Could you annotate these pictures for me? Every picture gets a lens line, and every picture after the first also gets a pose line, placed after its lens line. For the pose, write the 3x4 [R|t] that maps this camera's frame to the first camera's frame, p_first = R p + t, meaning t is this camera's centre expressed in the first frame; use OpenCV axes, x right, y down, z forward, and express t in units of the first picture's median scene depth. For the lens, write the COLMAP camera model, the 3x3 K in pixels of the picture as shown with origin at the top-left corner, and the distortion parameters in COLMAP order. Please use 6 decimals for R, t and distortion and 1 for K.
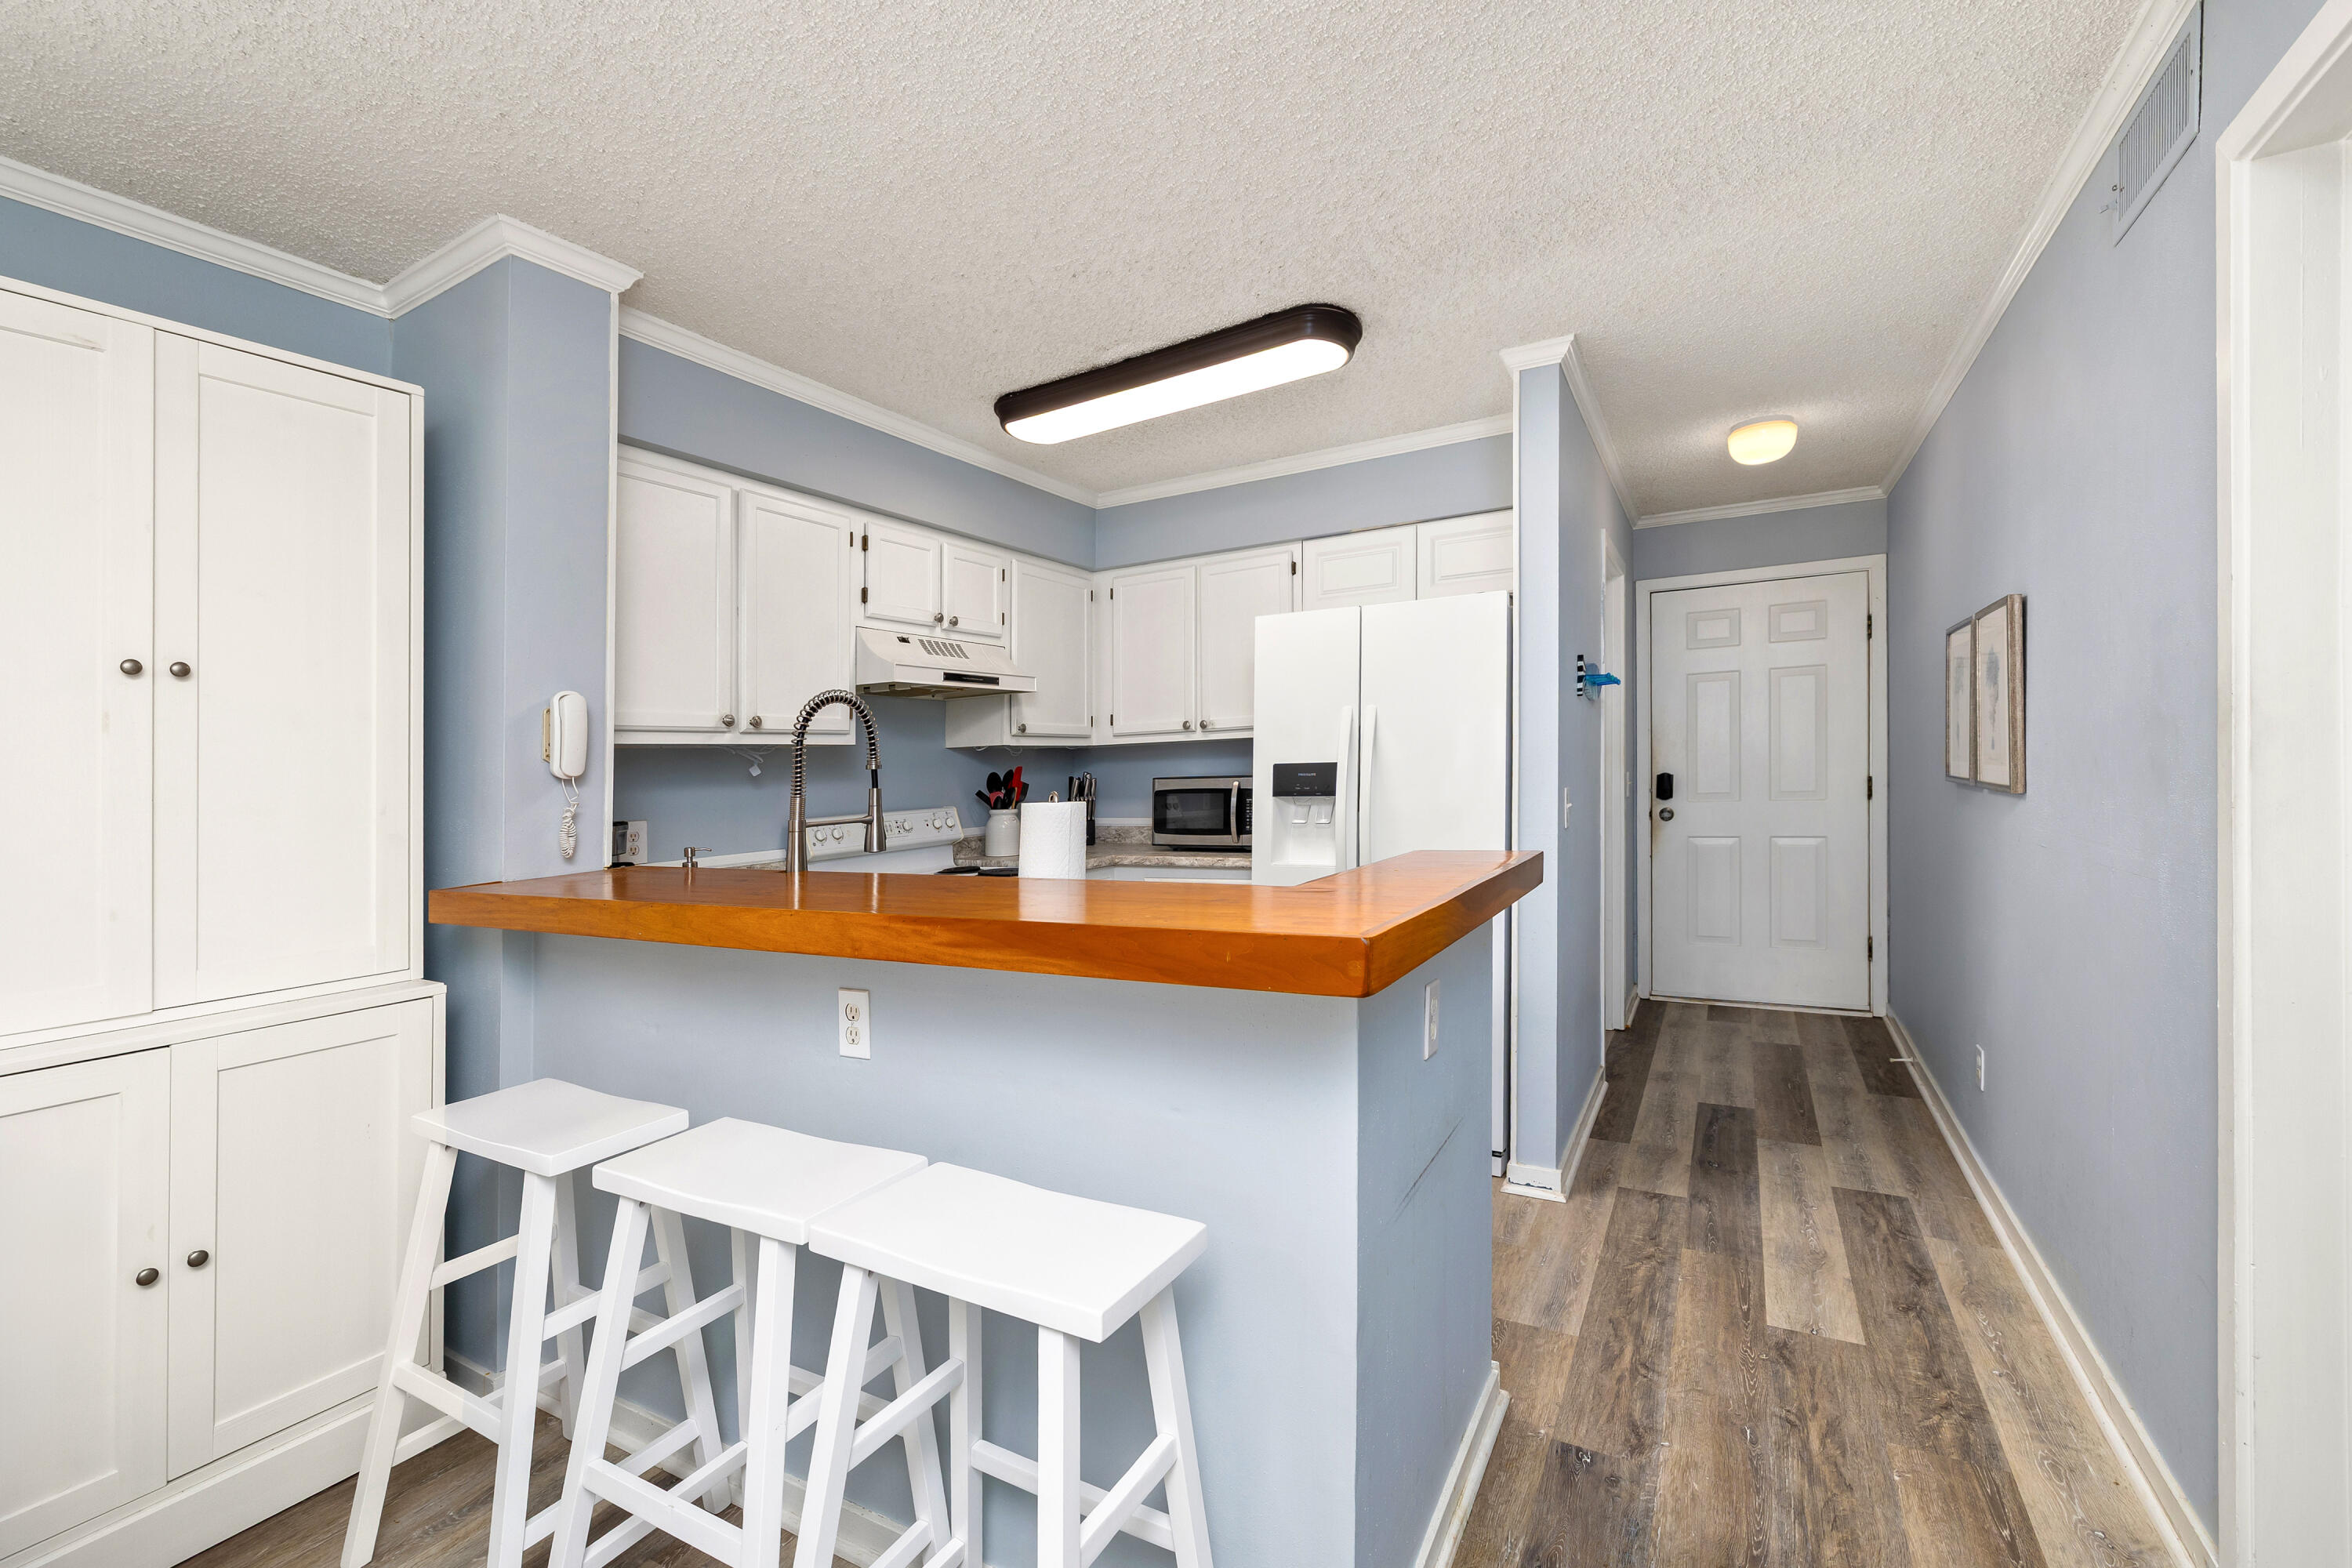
lens RADIAL K [[986.1, 0, 1176.3], [0, 986.1, 815.5], [0, 0, 1]] dist [0.000571, 0.000111]
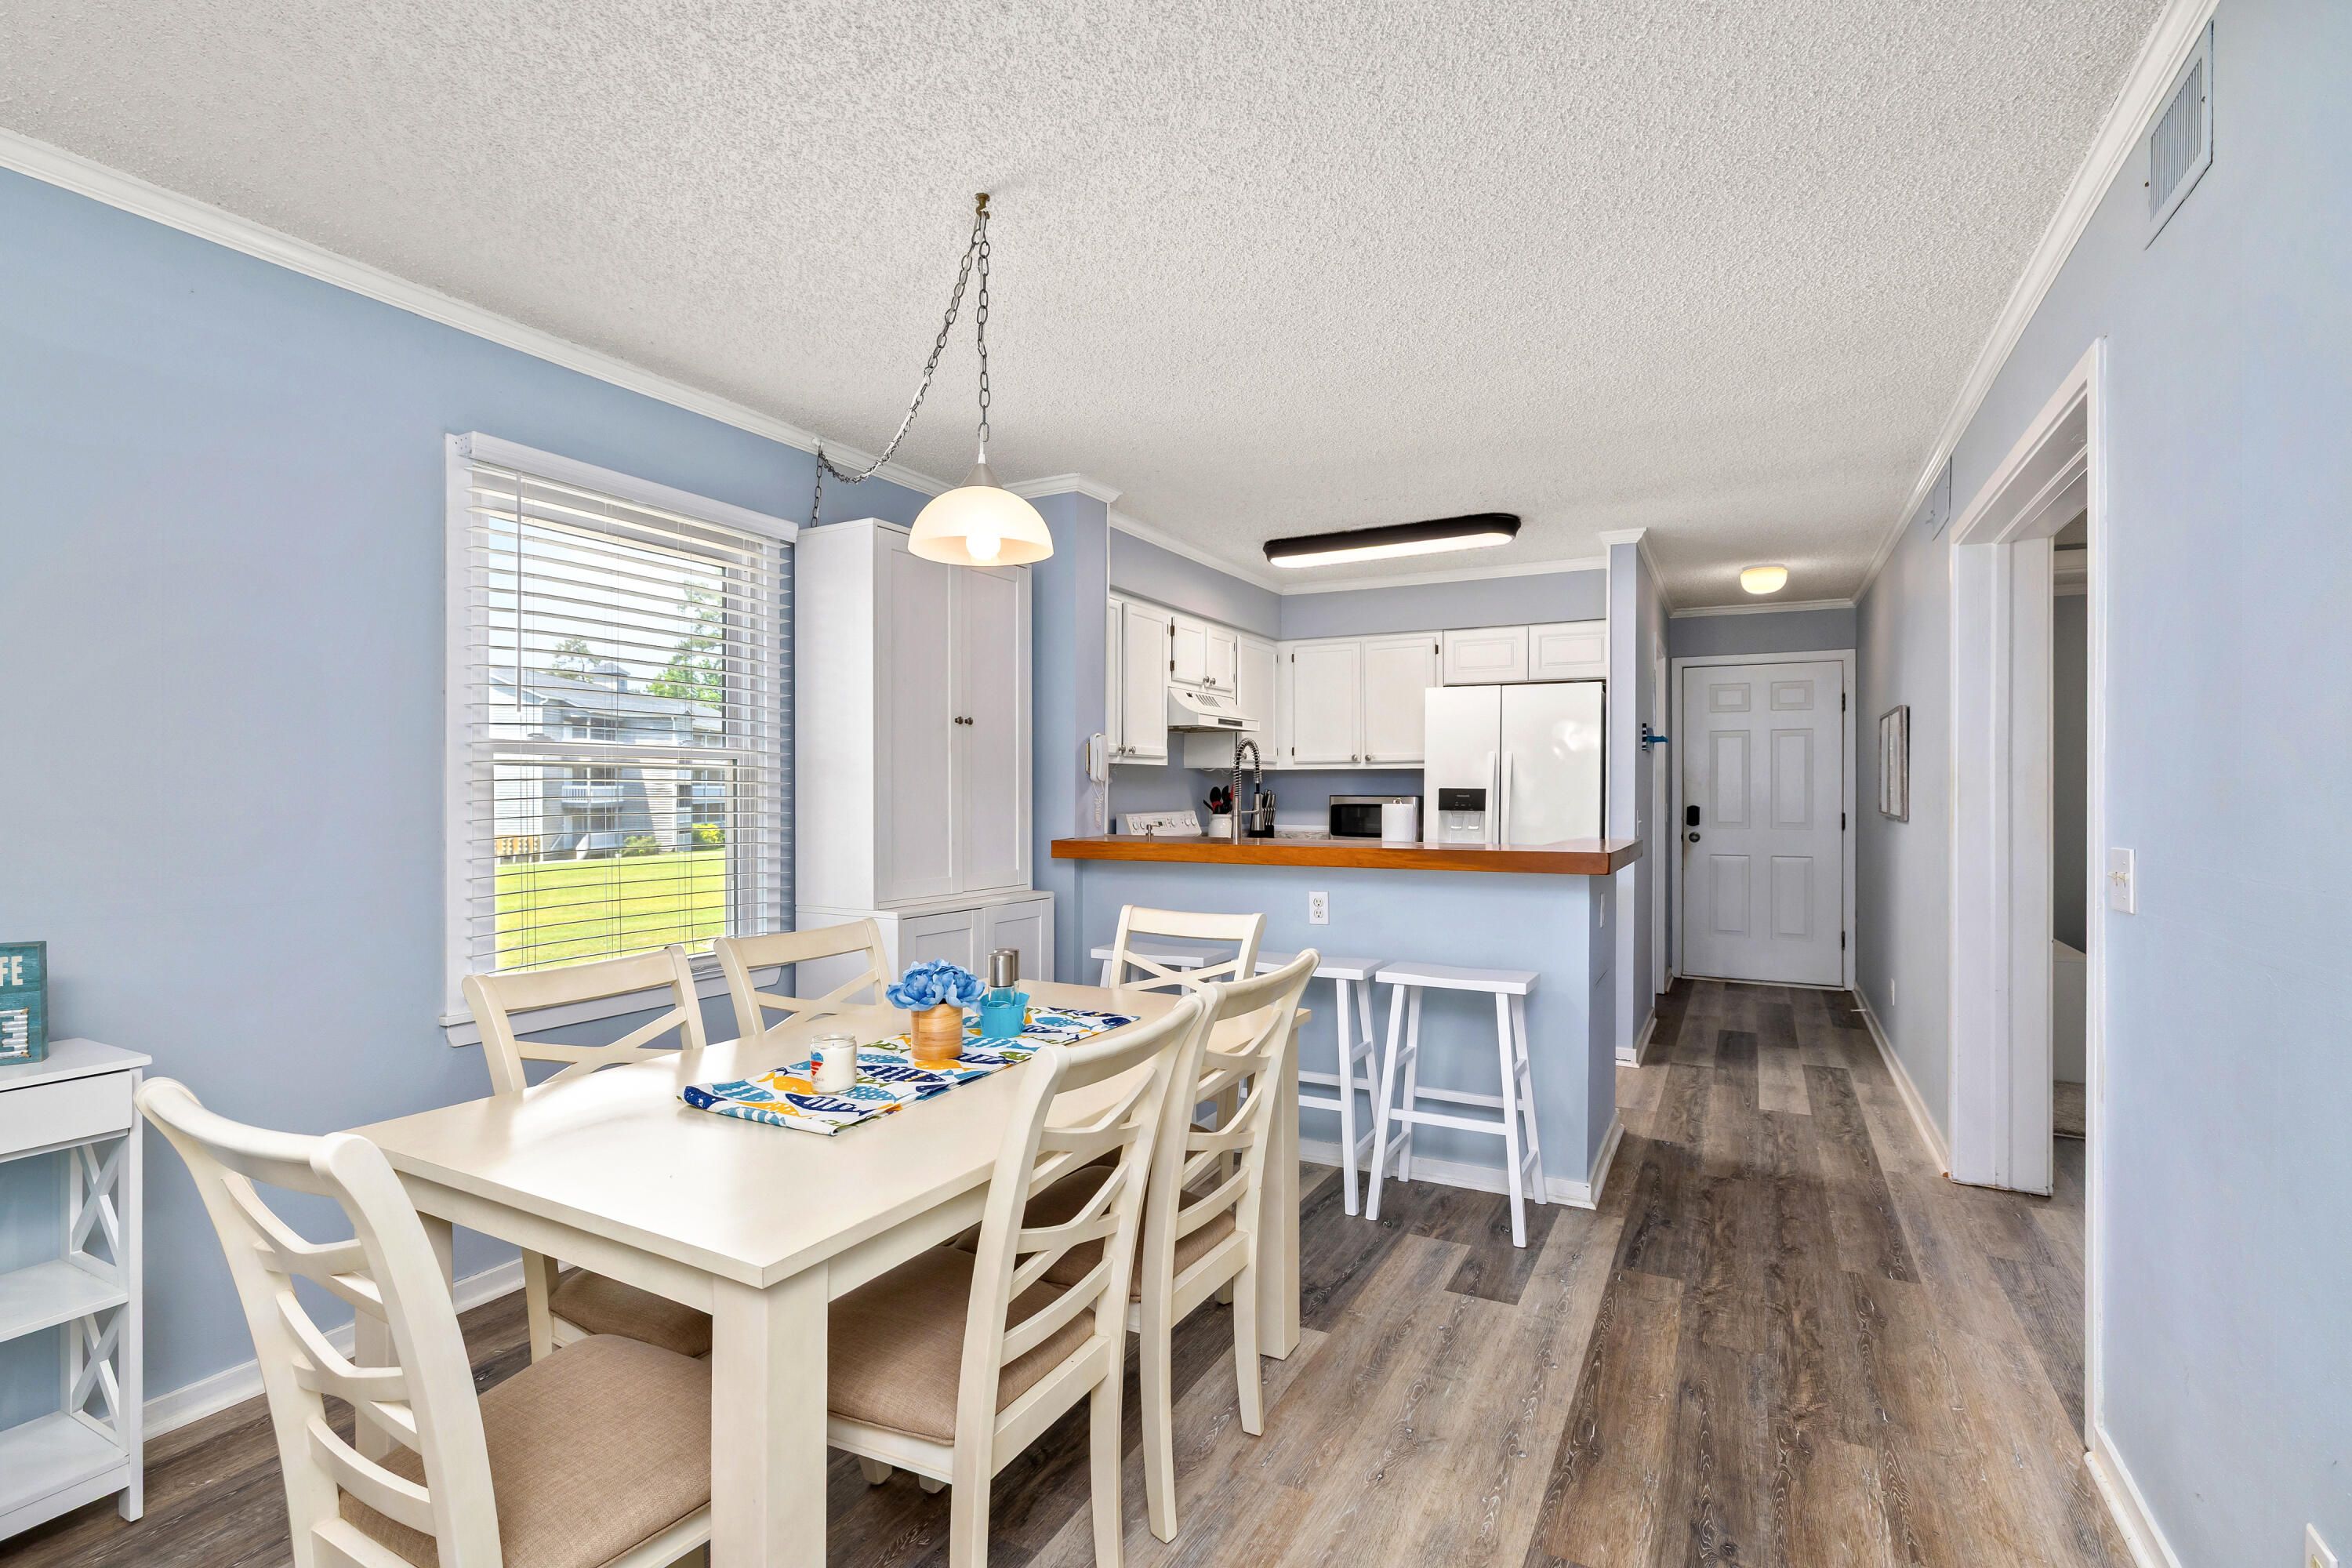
lens RADIAL K [[1089.1, 0, 1182.9], [0, 1089.1, 778.1], [0, 0, 1]] dist [0.000541, 0.000310]
pose [[0.998762, 0.035825, 0.034508, -0.355701], [-0.033734, 0.997665, -0.059382, 0.044412], [-0.036555, 0.058145, 0.997639, -0.642902]]
